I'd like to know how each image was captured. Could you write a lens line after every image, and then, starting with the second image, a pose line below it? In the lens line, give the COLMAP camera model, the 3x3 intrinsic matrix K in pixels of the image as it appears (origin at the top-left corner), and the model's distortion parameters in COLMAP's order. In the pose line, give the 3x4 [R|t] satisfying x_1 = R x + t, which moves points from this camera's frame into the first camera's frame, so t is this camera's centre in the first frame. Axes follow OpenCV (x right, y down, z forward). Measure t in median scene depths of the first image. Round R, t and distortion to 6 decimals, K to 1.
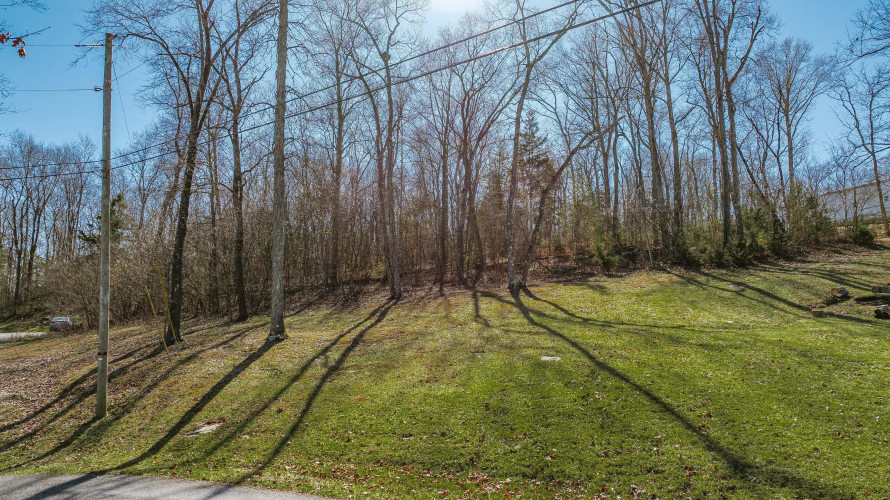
lens RADIAL K [[622.2, 0, 452.1], [0, 622.2, 259.2], [0, 0, 1]] dist [-0.024848, 0.025024]
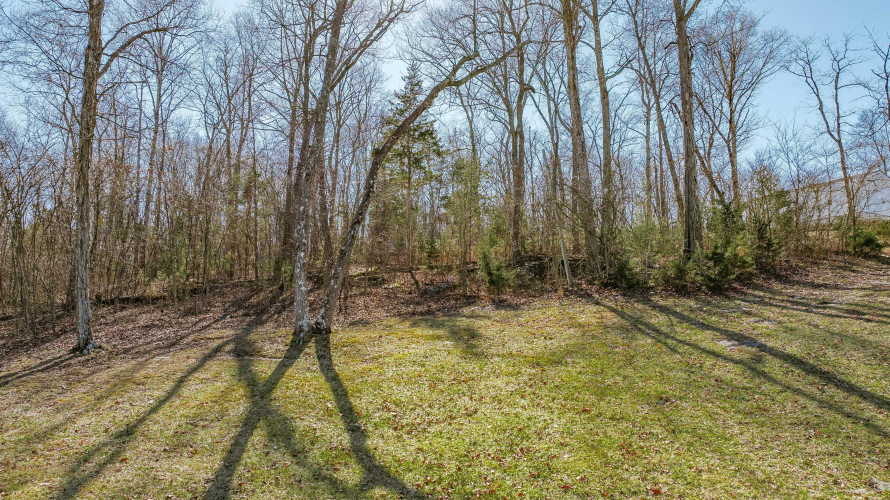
lens RADIAL K [[622.2, 0, 440.1], [0, 622.2, 265.2], [0, 0, 1]] dist [-0.024848, 0.025024]
pose [[0.994624, 0.015464, 0.102388, 0.128397], [-0.016346, 0.999836, 0.007784, -0.013261], [-0.102251, -0.009416, 0.994714, 0.390900]]
